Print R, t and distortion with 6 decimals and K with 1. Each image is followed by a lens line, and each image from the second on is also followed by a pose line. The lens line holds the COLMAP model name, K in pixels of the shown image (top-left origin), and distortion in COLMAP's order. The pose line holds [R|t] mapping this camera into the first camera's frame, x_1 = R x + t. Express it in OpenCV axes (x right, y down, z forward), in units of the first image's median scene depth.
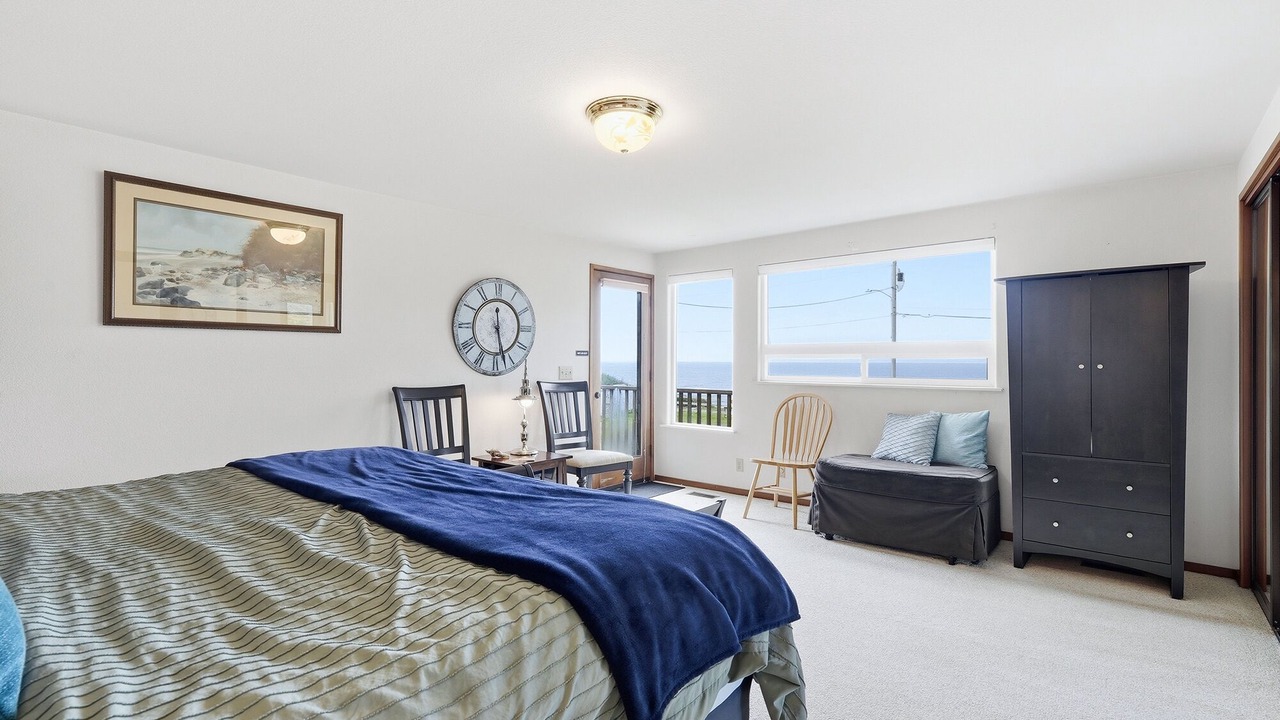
lens RADIAL K [[572.6, 0, 643.2], [0, 572.6, 361.6], [0, 0, 1]] dist [-0.003431, 0.000677]
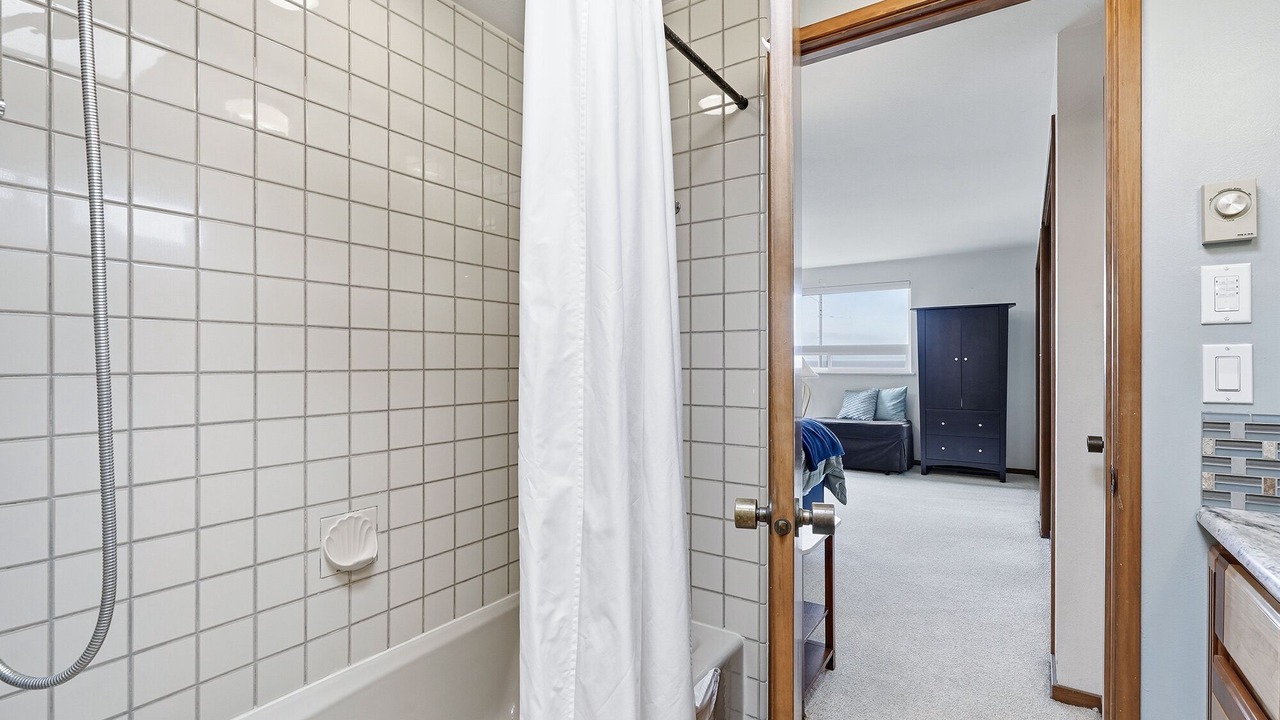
lens RADIAL K [[572.6, 0, 643.2], [0, 572.6, 361.6], [0, 0, 1]] dist [-0.003431, 0.000677]
pose [[0.992614, -0.003952, 0.121255, -0.367751], [0.003617, 0.999989, 0.002976, 0.006646], [-0.121265, -0.002516, 0.992617, -0.572453]]
